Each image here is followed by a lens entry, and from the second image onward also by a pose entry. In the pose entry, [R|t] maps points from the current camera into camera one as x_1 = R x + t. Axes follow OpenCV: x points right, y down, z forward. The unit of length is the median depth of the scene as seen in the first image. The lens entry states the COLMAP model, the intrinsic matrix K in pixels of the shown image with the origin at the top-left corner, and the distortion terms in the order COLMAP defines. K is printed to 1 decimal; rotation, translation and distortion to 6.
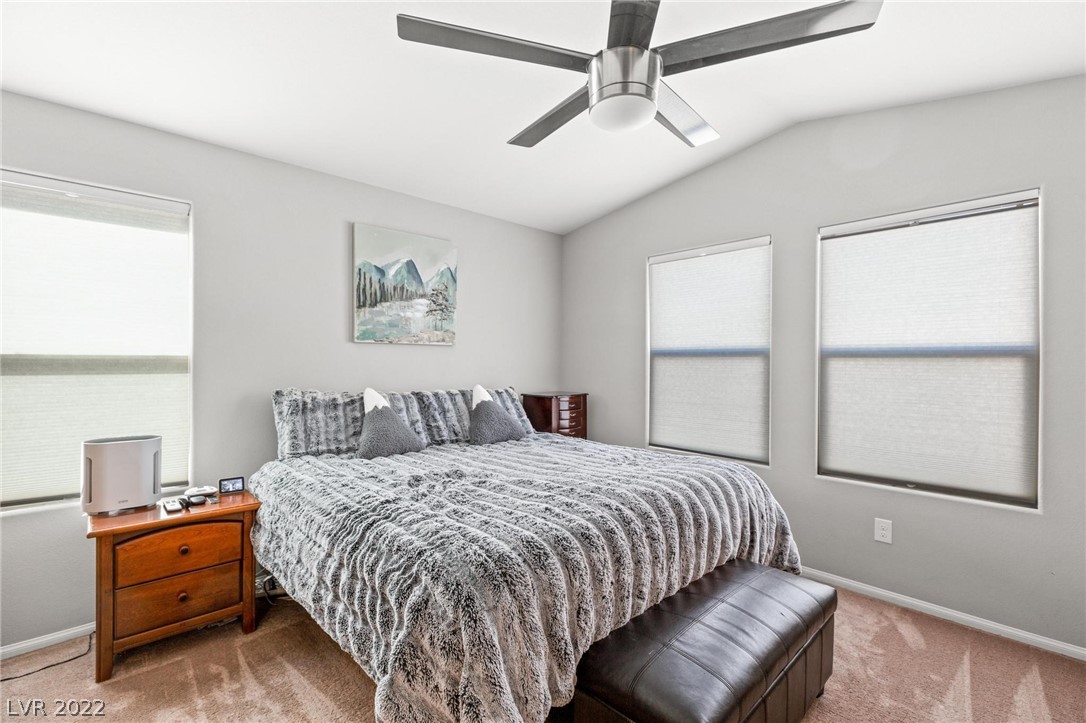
lens RADIAL K [[489.7, 0, 544.9], [0, 489.7, 361.5], [0, 0, 1]] dist [0.001161, 0.000139]
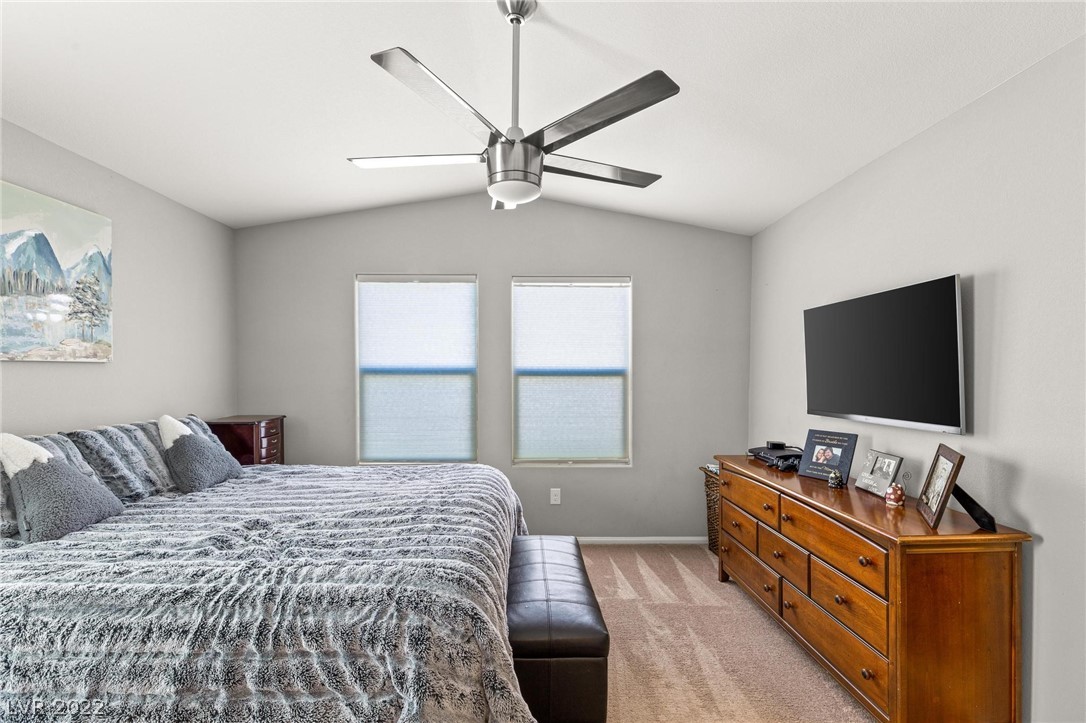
lens RADIAL K [[504.6, 0, 540.7], [0, 504.6, 375.5], [0, 0, 1]] dist [0.000137, -0.000129]
pose [[0.664888, -0.014284, 0.746807, -0.345629], [0.000762, 0.999830, 0.018445, -0.028956], [-0.746943, -0.011695, 0.664785, 0.042163]]
